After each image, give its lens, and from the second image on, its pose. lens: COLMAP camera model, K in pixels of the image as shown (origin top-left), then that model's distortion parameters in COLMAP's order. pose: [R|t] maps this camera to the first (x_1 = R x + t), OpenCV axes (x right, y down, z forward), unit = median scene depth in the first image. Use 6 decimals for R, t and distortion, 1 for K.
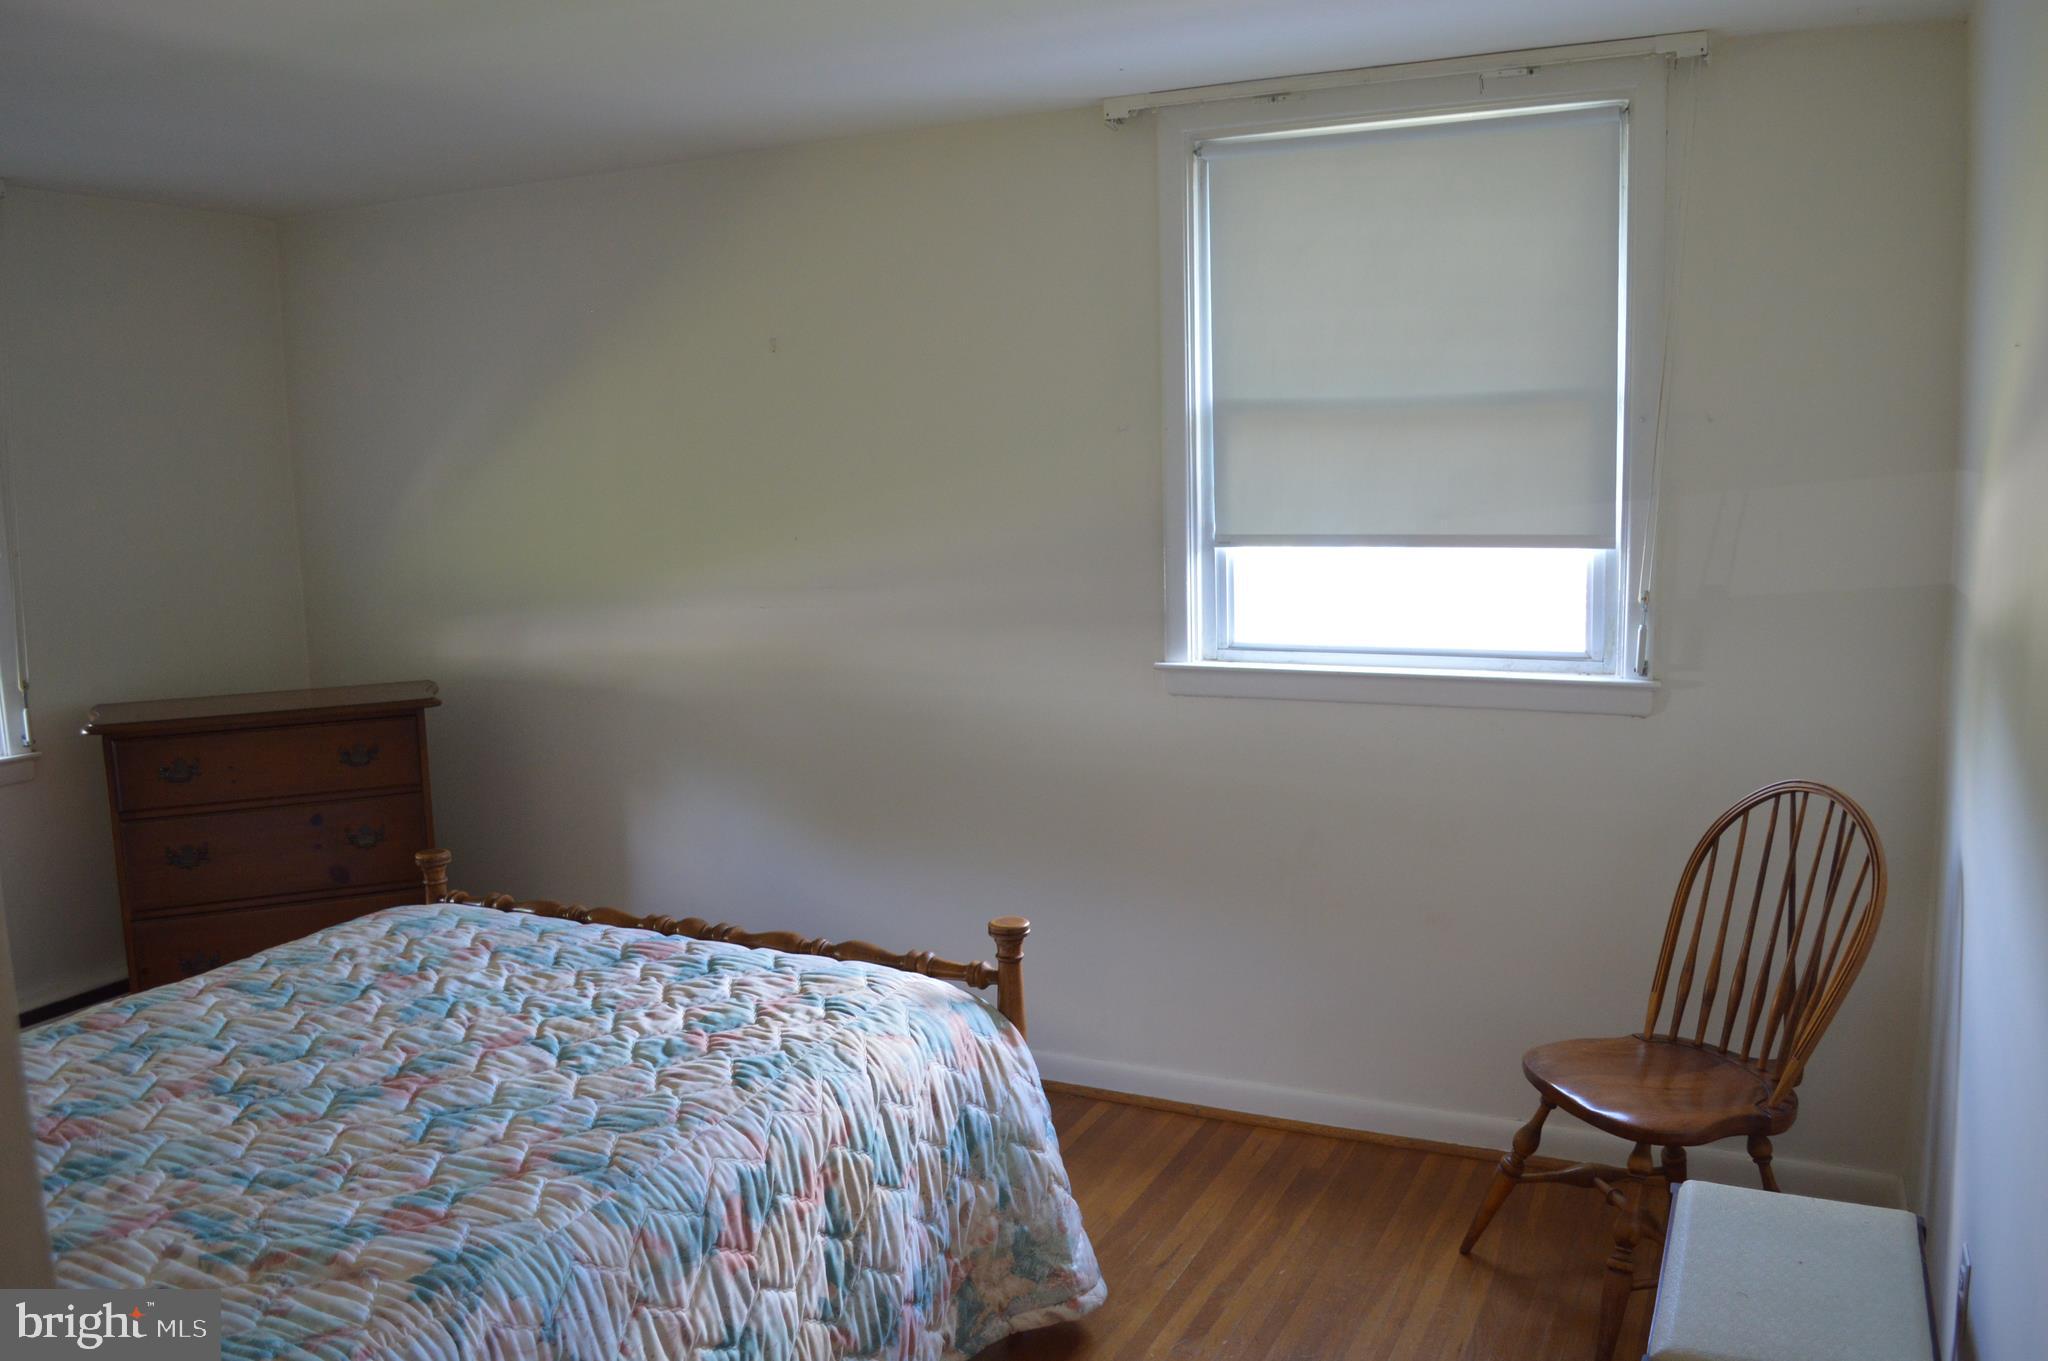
lens RADIAL K [[1642.1, 0, 1022.7], [0, 1642.1, 693.8], [0, 0, 1]] dist [-0.079378, 0.008633]
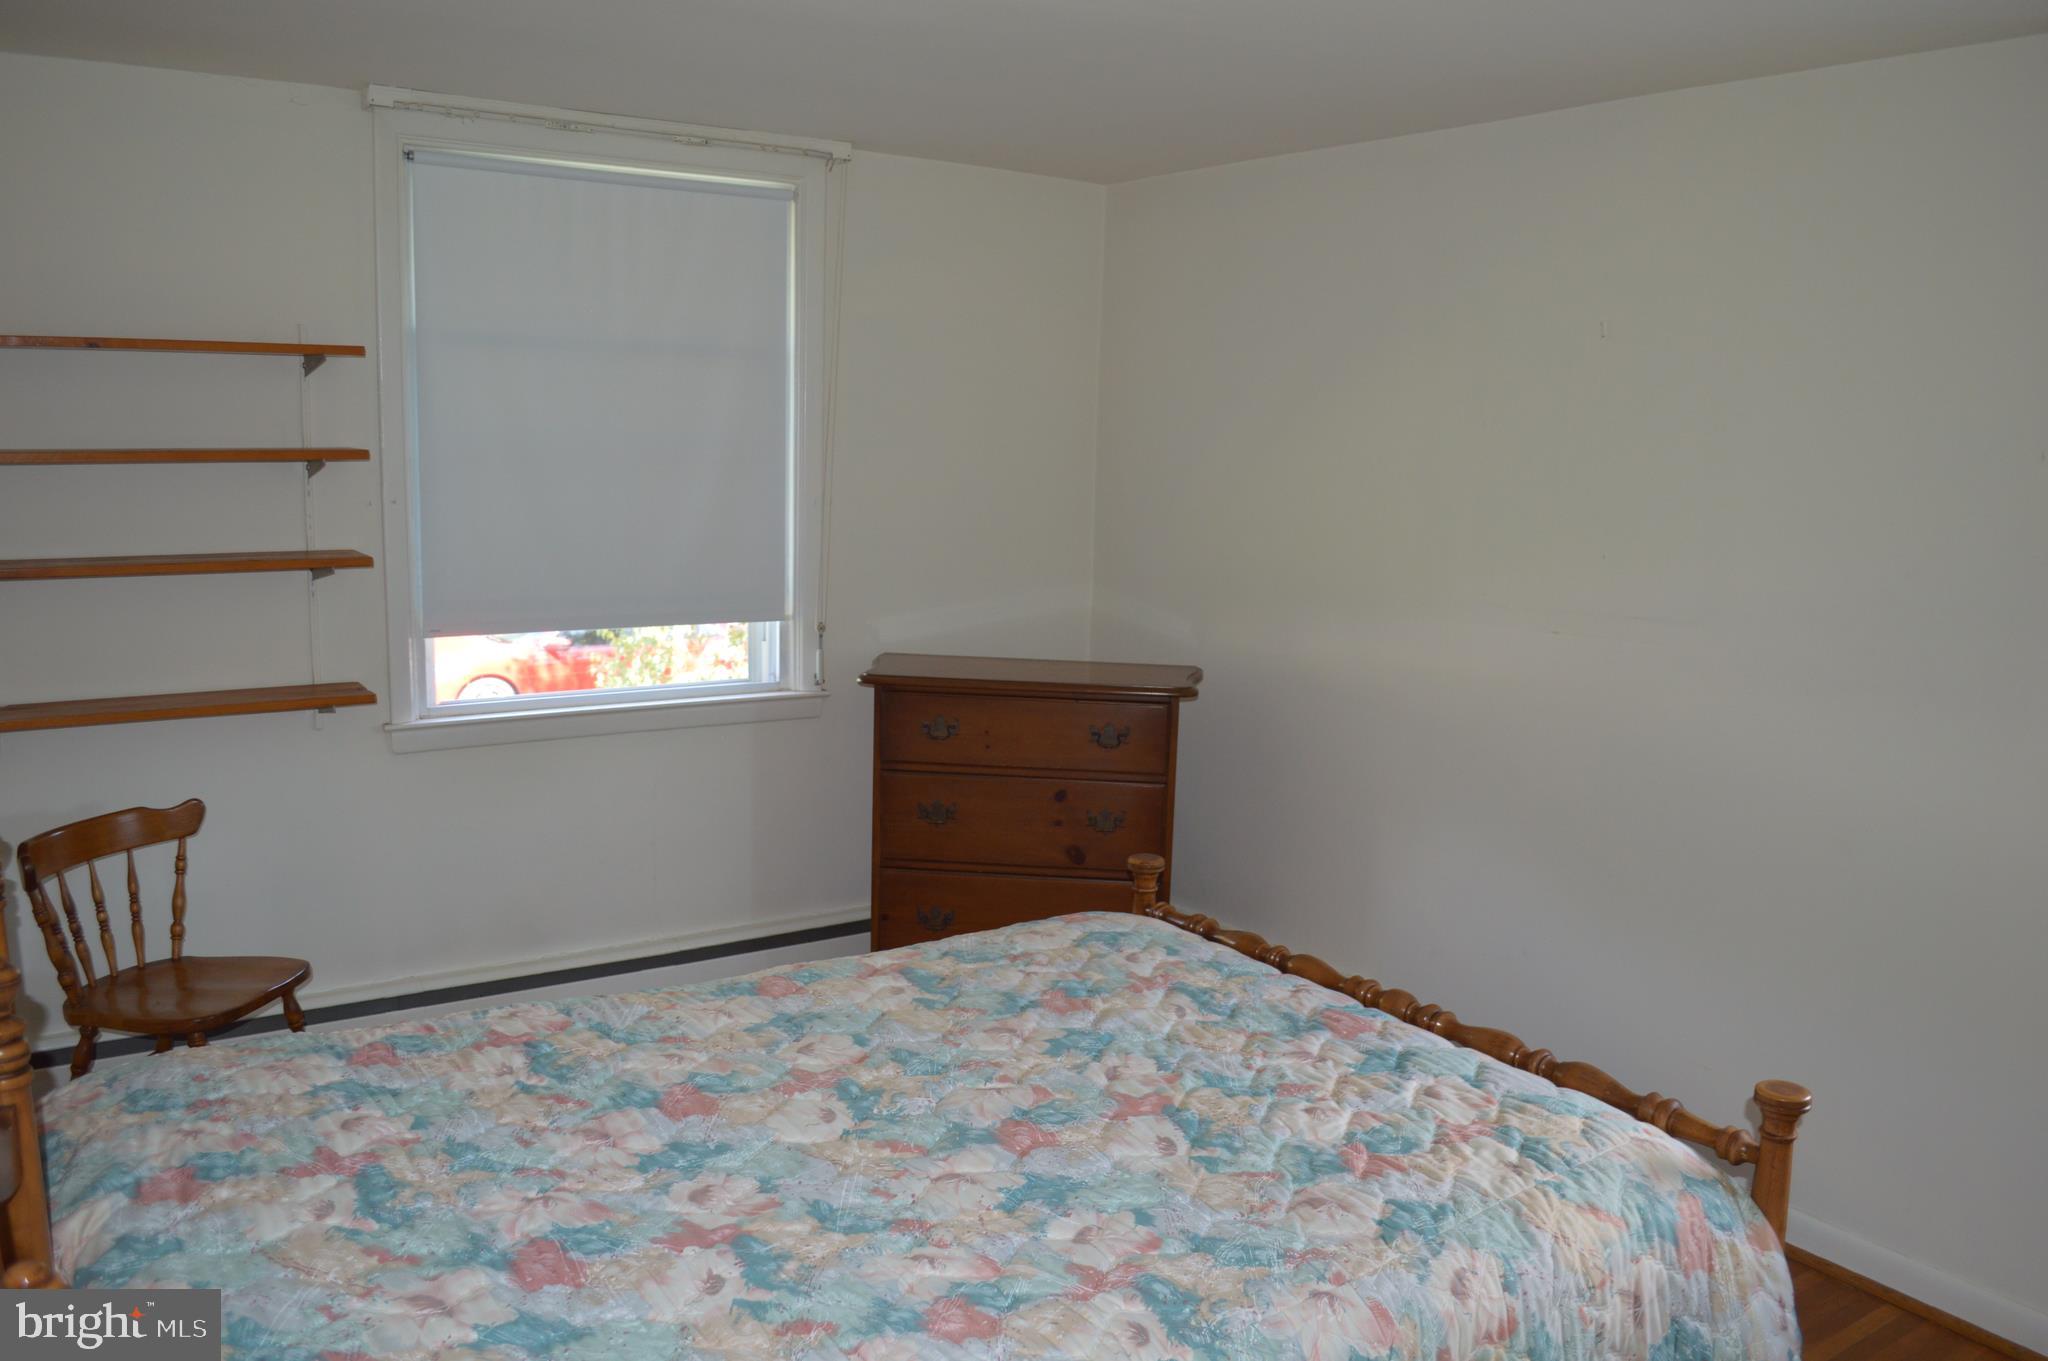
lens RADIAL K [[1633.1, 0, 1026.9], [0, 1633.1, 698.5], [0, 0, 1]] dist [-0.080561, 0.006951]
pose [[0.867022, 0.129337, -0.481190, 0.020742], [-0.122111, 0.991428, 0.046458, -0.035075], [0.483075, 0.018479, 0.875384, 0.173654]]
